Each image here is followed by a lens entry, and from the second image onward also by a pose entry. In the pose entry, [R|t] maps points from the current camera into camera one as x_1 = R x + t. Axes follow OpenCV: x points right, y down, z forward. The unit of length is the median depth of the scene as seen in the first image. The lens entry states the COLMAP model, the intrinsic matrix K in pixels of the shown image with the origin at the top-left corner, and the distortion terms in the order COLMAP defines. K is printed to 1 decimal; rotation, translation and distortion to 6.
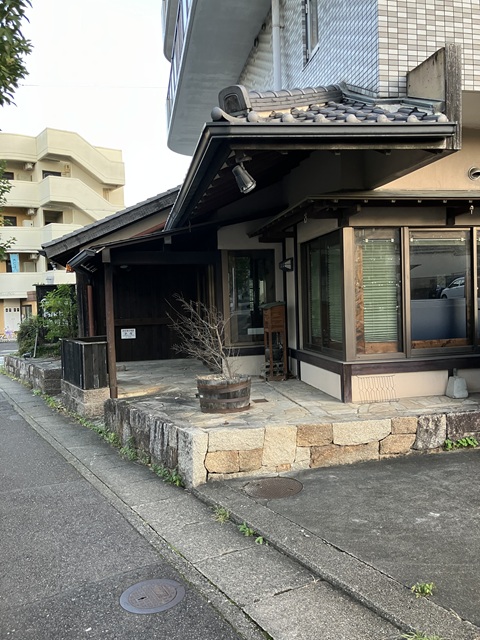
lens RADIAL K [[522.6, 0, 251.6], [0, 522.6, 324.8], [0, 0, 1]] dist [0.029428, -0.050846]
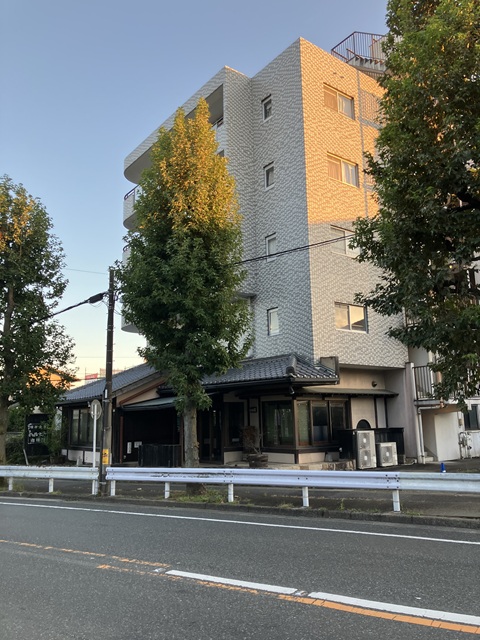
lens RADIAL K [[522.6, 0, 251.6], [0, 522.6, 324.8], [0, 0, 1]] dist [0.029428, -0.050846]
pose [[0.902215, 0.073868, 0.424914, -1.210447], [0.020850, 0.976601, -0.214045, 0.015906], [-0.430782, 0.201974, 0.879564, -1.407942]]
